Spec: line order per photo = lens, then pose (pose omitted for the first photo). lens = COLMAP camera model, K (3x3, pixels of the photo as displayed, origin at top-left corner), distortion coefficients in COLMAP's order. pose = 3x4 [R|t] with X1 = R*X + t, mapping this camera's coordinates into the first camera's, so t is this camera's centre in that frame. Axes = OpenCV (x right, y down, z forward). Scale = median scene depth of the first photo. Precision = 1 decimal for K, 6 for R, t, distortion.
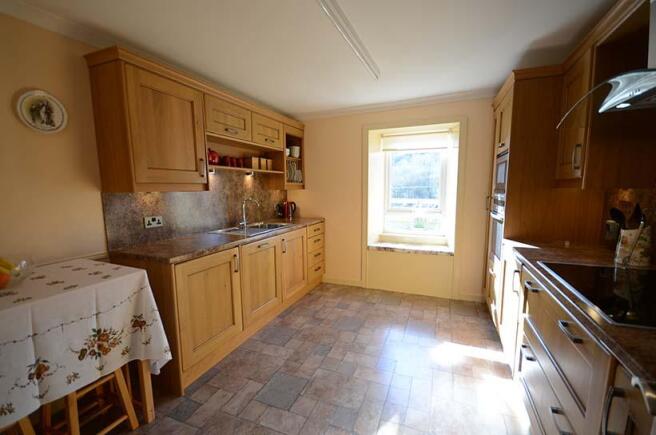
lens RADIAL K [[285.5, 0, 326.2], [0, 285.5, 221.0], [0, 0, 1]] dist [-0.004367, -0.000356]
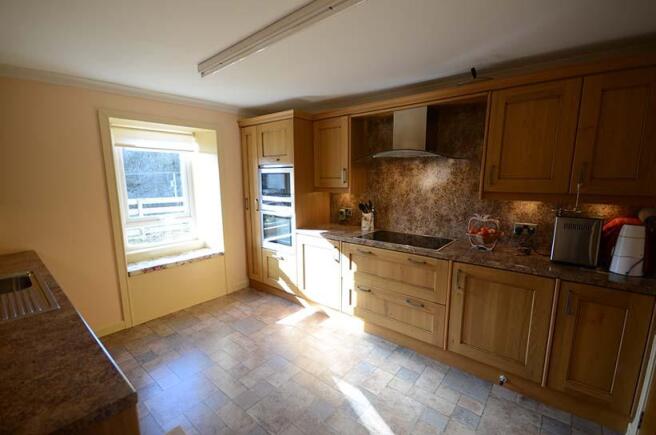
lens RADIAL K [[285.5, 0, 325.1], [0, 285.5, 220.6], [0, 0, 1]] dist [-0.004367, -0.000356]
pose [[0.297197, -0.136785, 0.944968, -0.468854], [0.114581, 0.987643, 0.106926, -0.081658], [-0.947916, 0.076497, 0.309197, 0.311641]]
